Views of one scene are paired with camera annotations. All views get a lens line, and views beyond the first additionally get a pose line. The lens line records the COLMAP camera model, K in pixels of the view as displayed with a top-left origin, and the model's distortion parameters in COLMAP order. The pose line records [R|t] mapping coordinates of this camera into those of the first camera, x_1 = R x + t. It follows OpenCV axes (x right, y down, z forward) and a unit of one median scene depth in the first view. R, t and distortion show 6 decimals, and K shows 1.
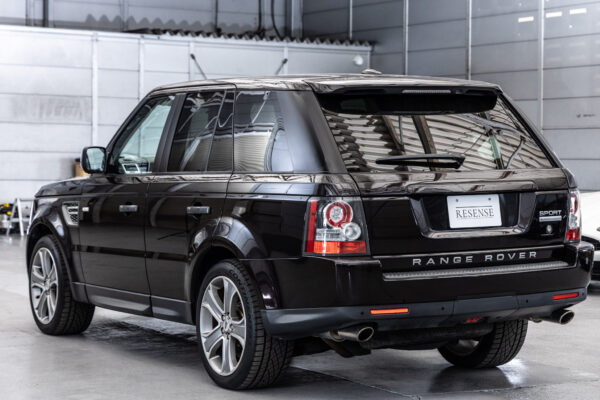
lens RADIAL K [[1417.4, 0, 300.0], [0, 1417.4, 200.0], [0, 0, 1]] dist [-0.016365, -0.081073]
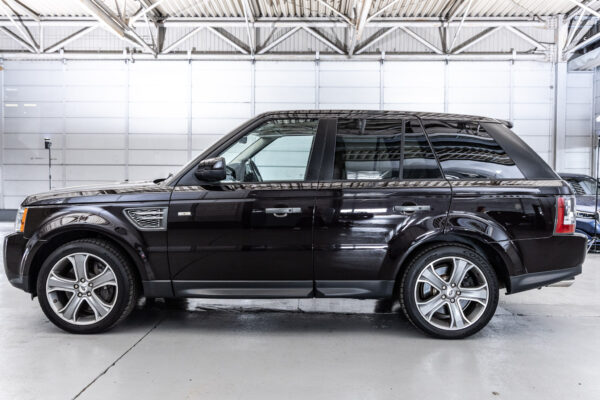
lens RADIAL K [[505.5, 0, 300.0], [0, 505.5, 200.0], [0, 0, 1]] dist [0.001519, 0.001663]
pose [[0.550433, -0.027574, 0.834424, -0.415583], [0.024569, 0.999557, 0.016824, -0.008912], [-0.834518, 0.011241, 0.550866, 0.668494]]
